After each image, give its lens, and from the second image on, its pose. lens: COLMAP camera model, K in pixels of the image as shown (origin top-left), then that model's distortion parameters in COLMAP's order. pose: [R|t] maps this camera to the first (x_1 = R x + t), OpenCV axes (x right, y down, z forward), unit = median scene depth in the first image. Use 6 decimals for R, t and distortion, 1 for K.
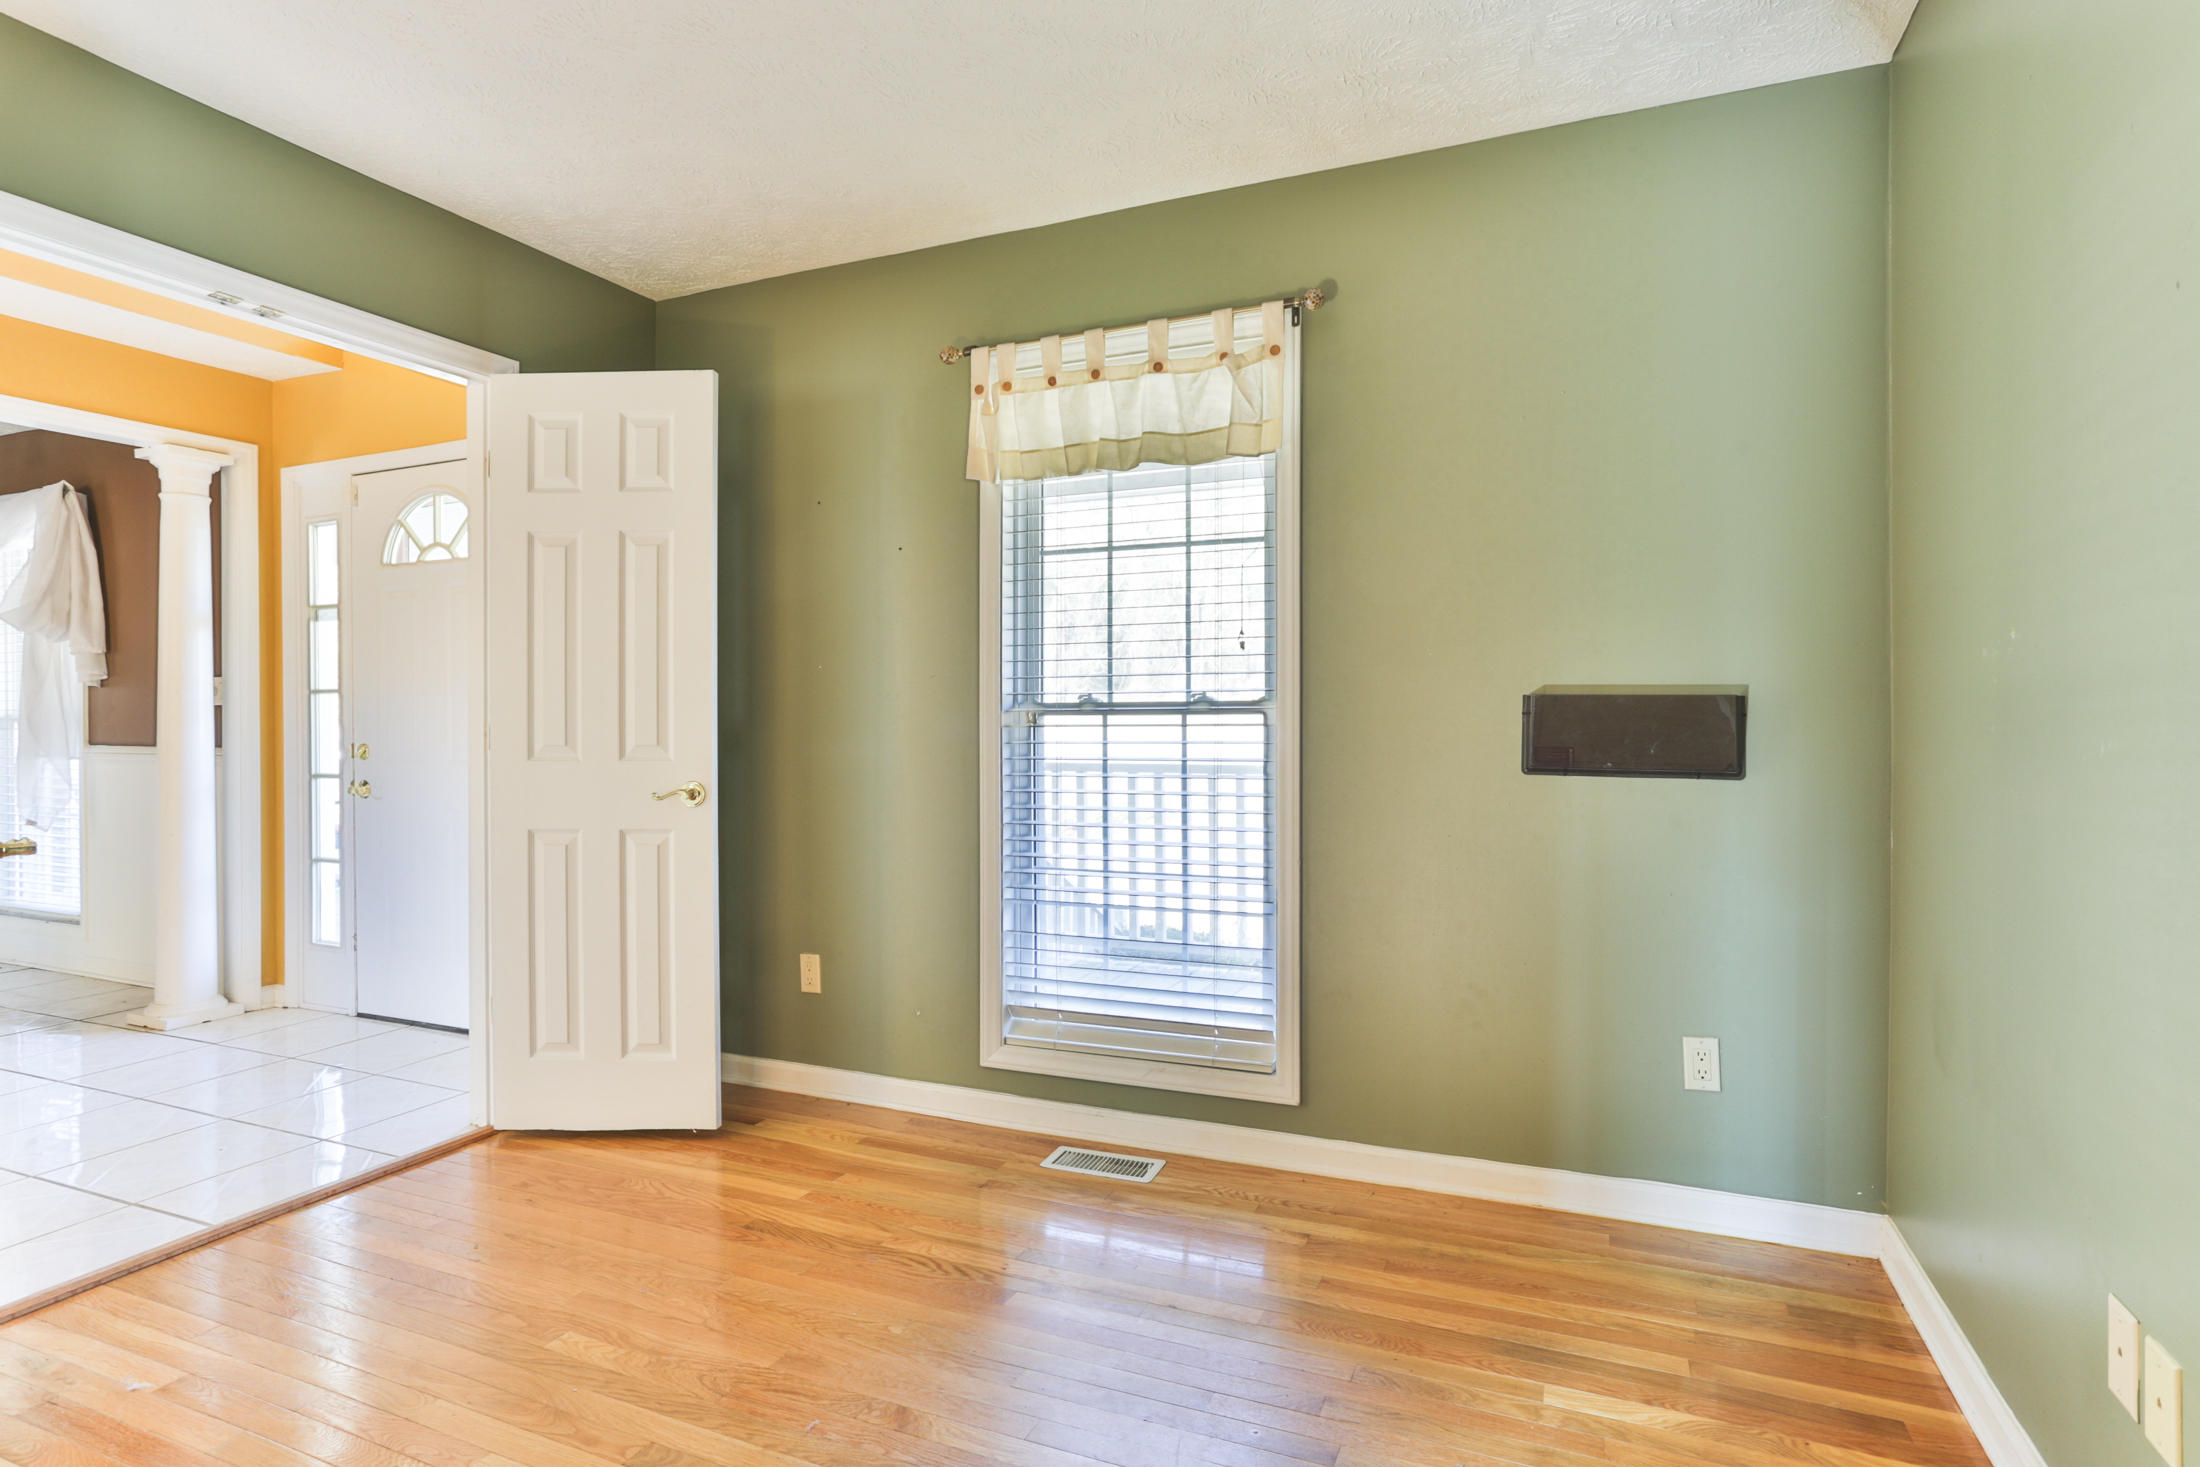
lens RADIAL K [[1156.9, 0, 1116.7], [0, 1156.9, 711.2], [0, 0, 1]] dist [0.002028, 0.005737]
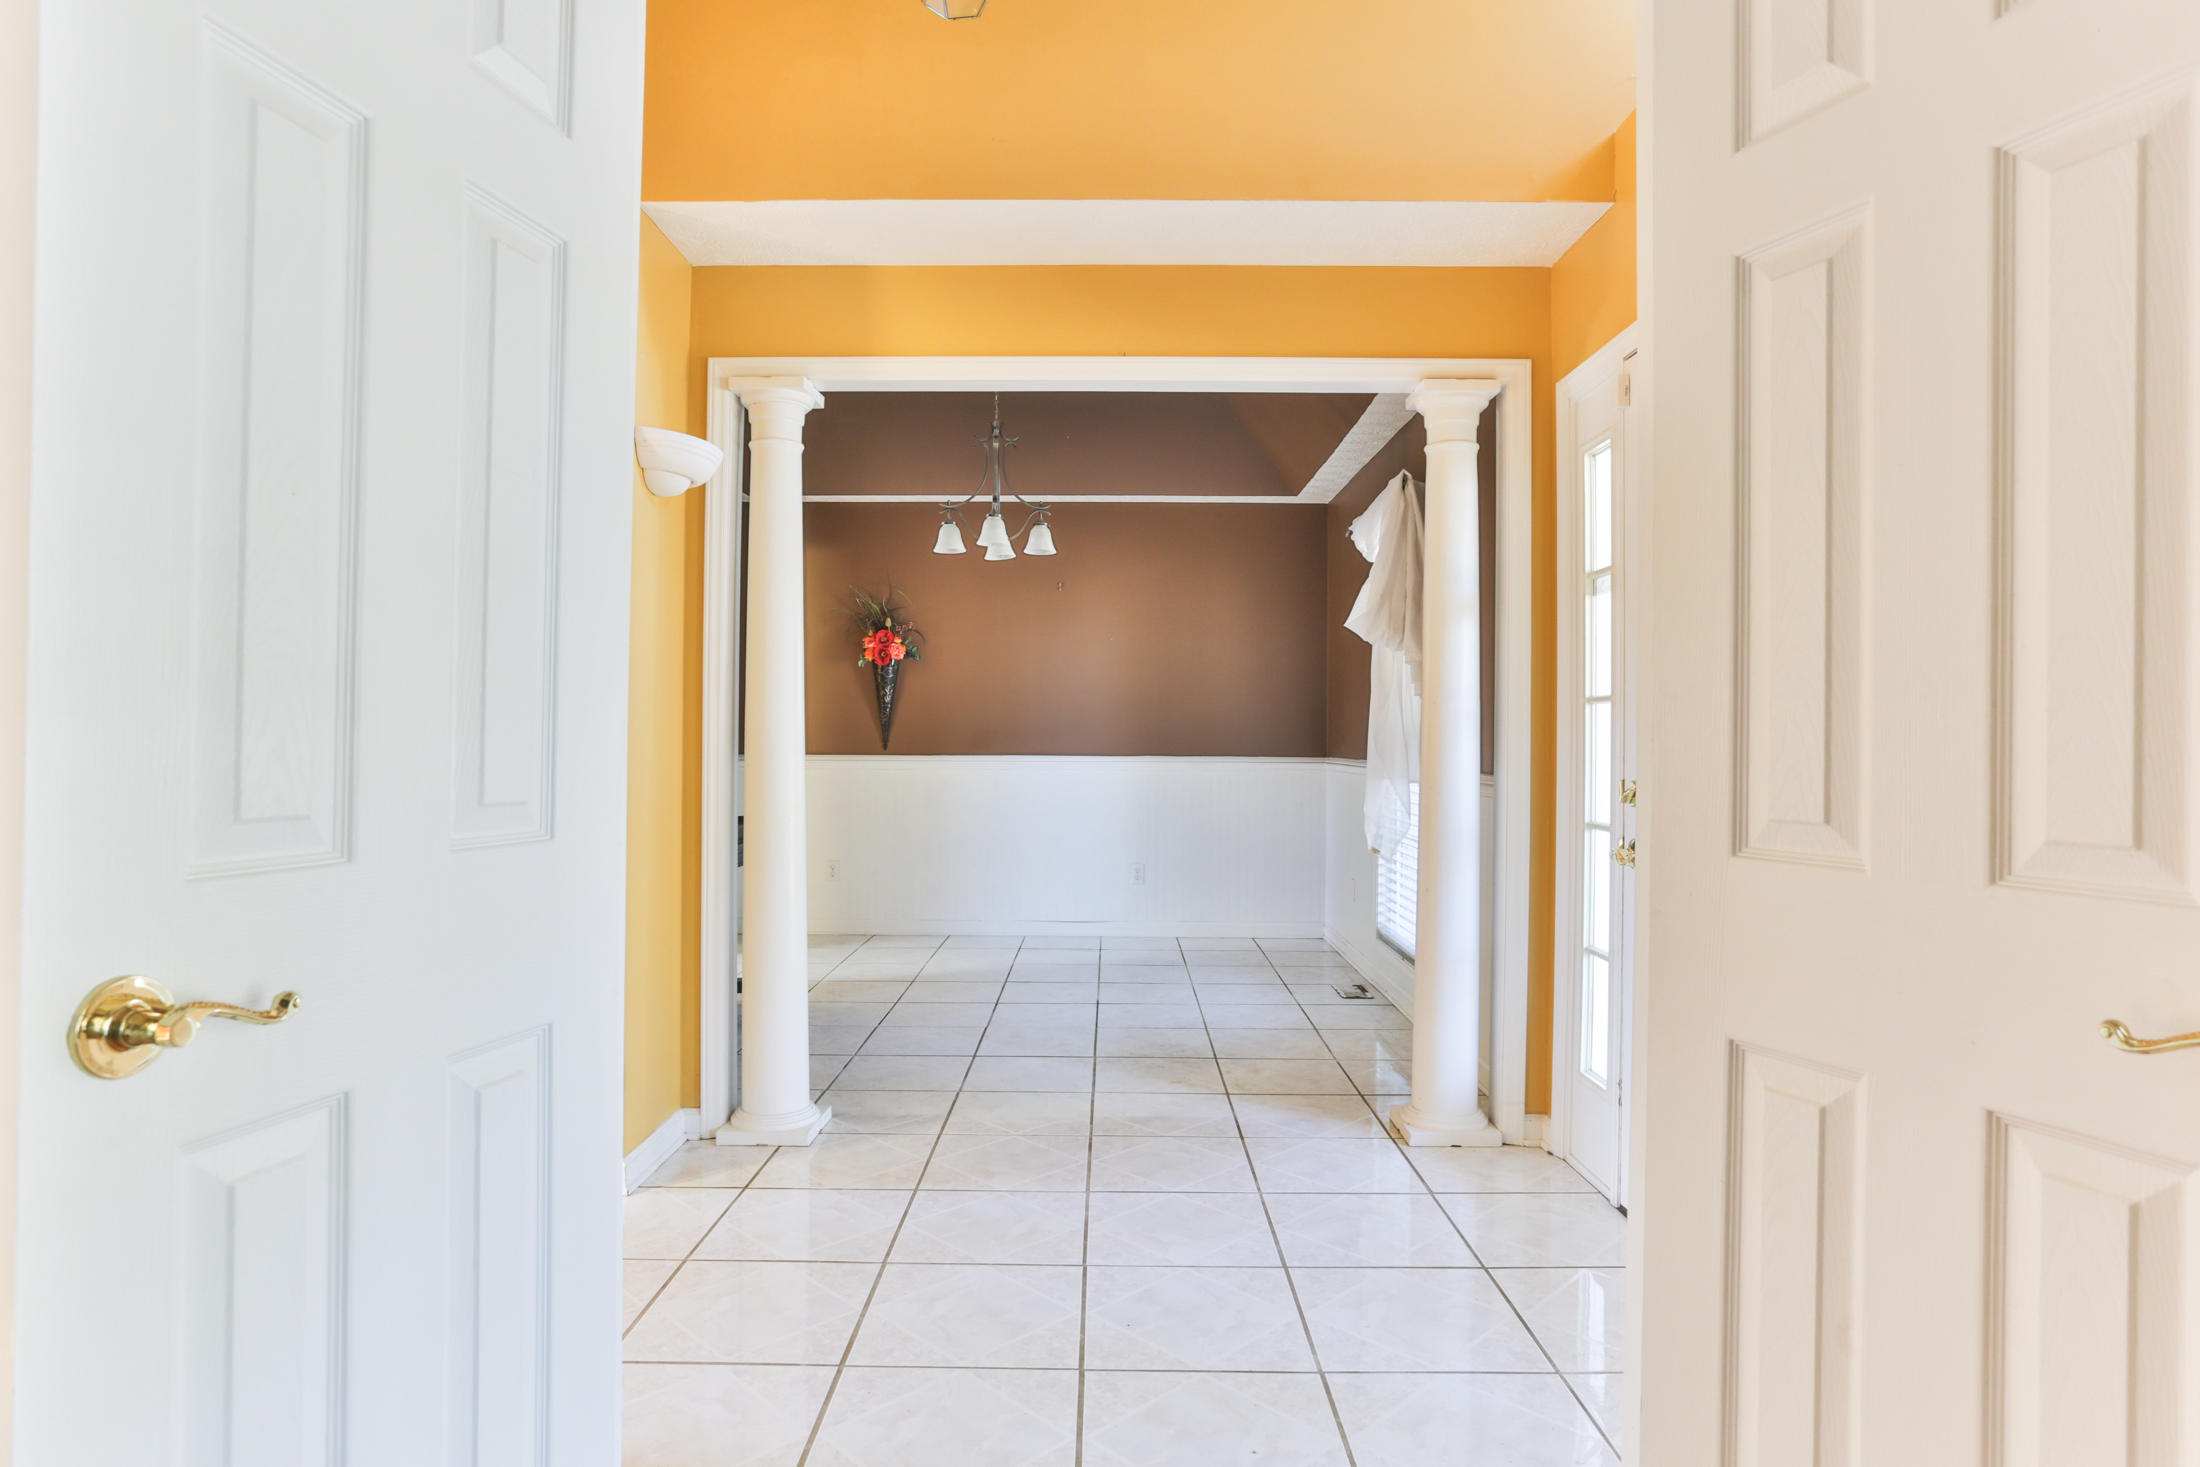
lens RADIAL K [[1194.9, 0, 1110.2], [0, 1194.9, 728.3], [0, 0, 1]] dist [-0.026335, 0.004050]
pose [[0.397440, 0.002689, -0.917624, -0.167125], [-0.004908, 0.999988, 0.000805, 0.000980], [0.917615, 0.004183, 0.397448, 0.471441]]
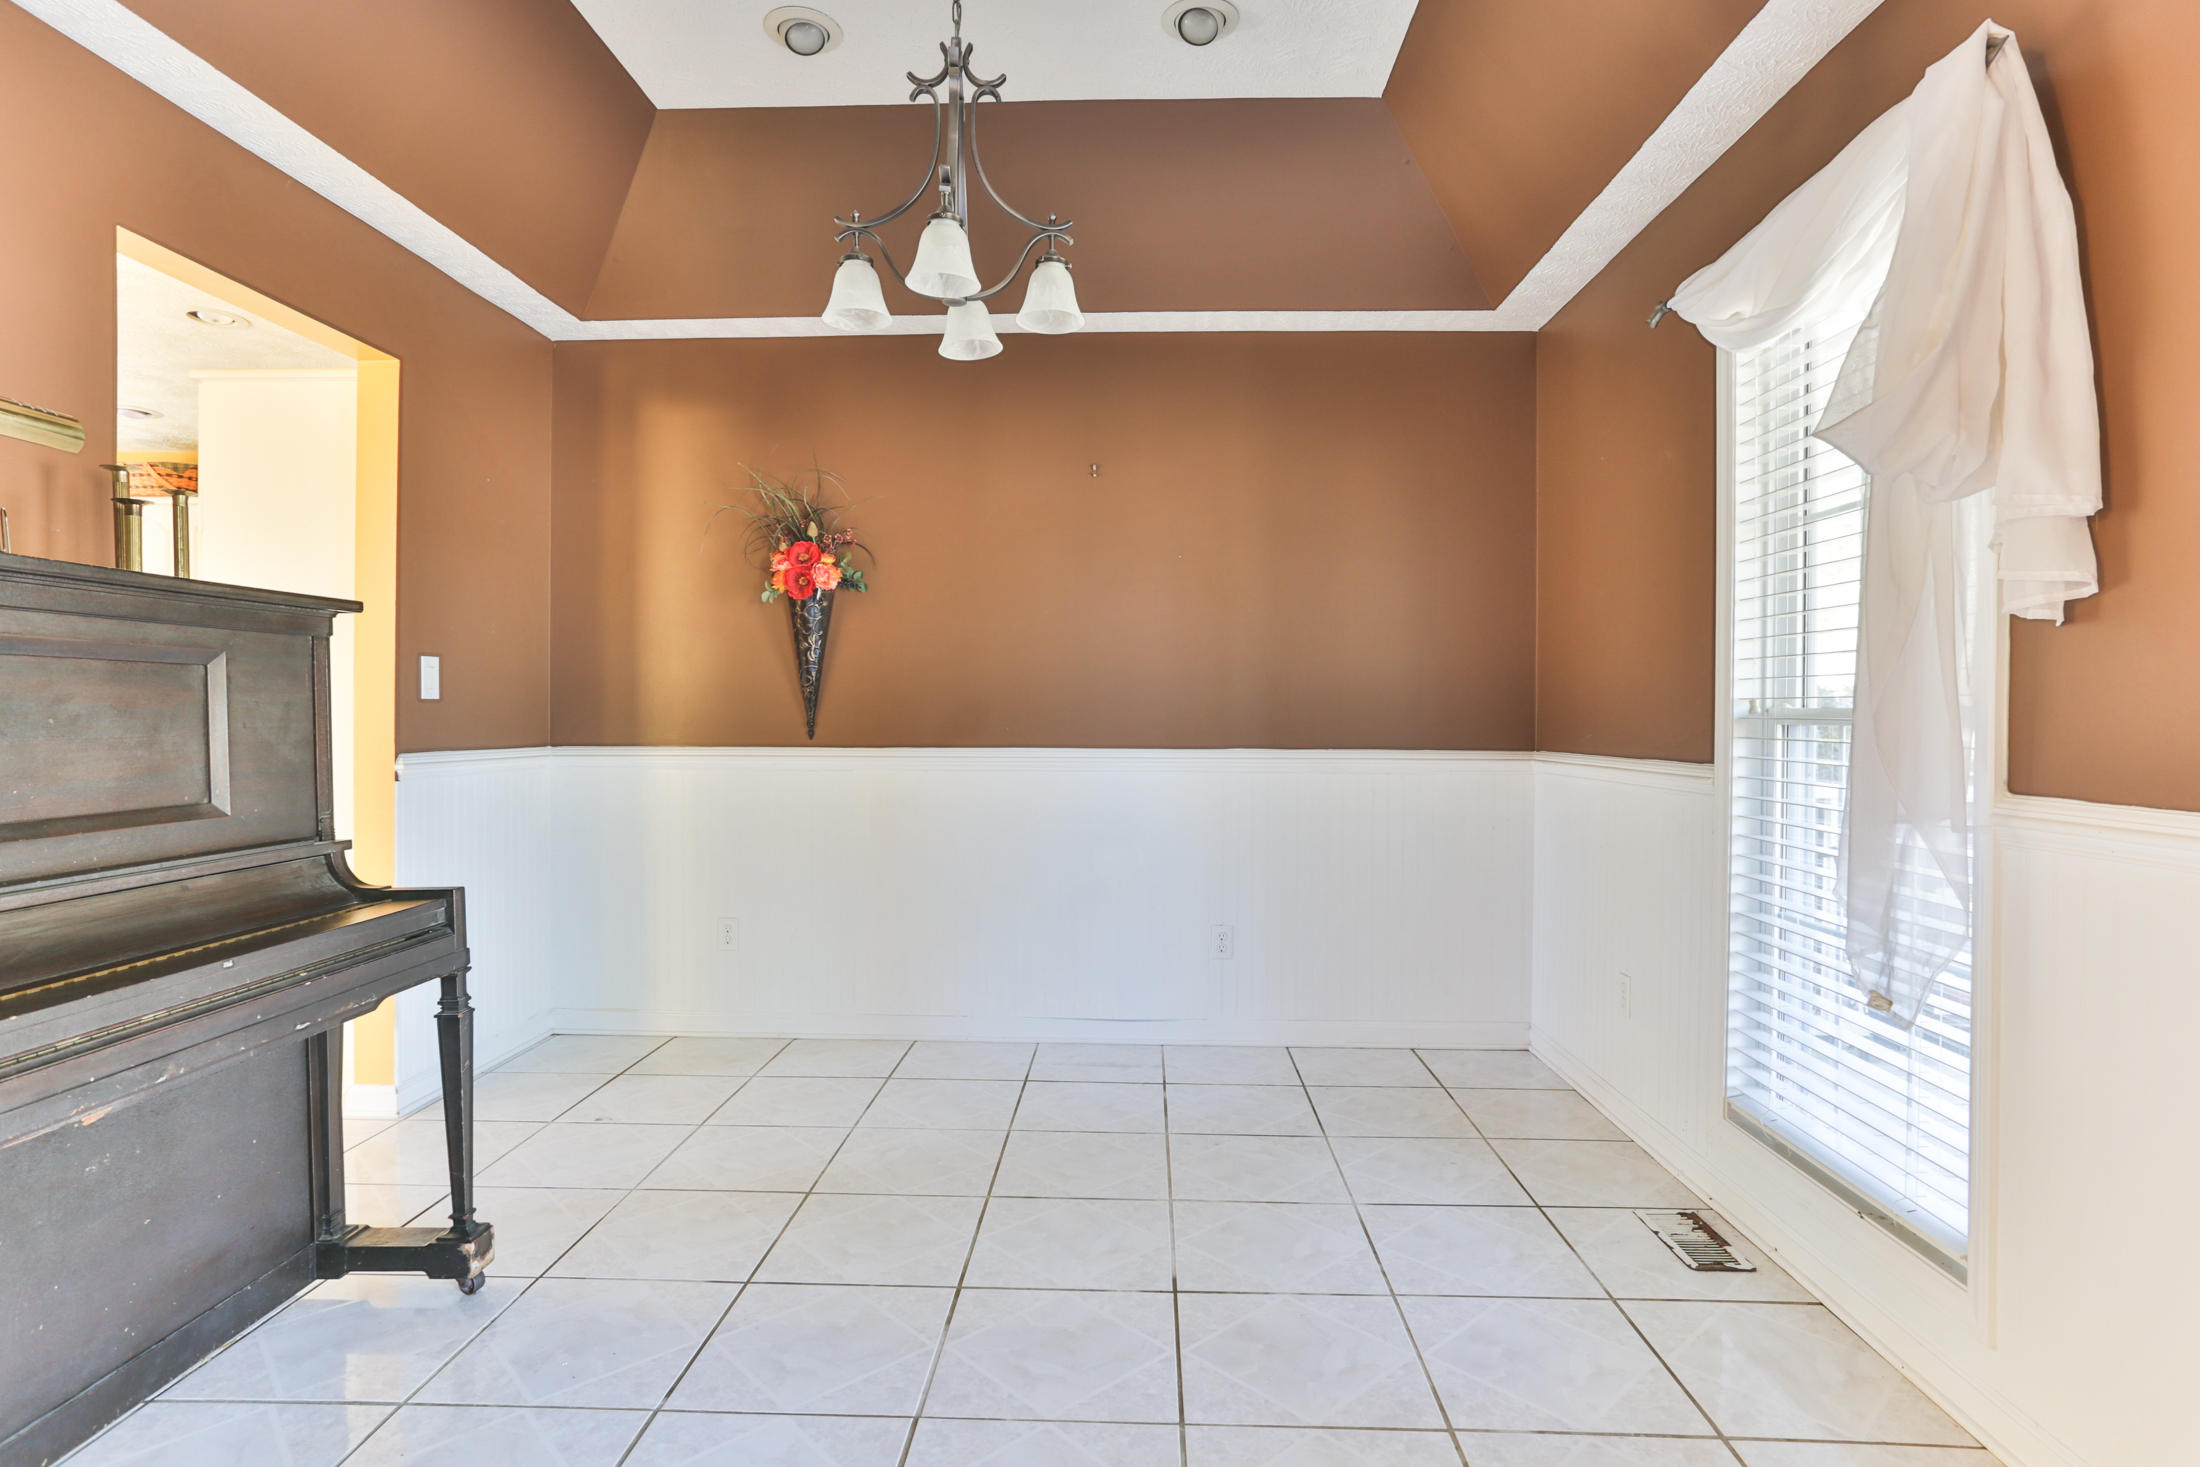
lens RADIAL K [[1156.9, 0, 1098.7], [0, 1156.9, 715.1], [0, 0, 1]] dist [0.002028, 0.005737]
pose [[0.359736, 0.009174, -0.933009, -0.744382], [-0.002813, 0.999958, 0.008747, 0.003988], [0.933050, -0.000522, 0.359746, 0.695055]]
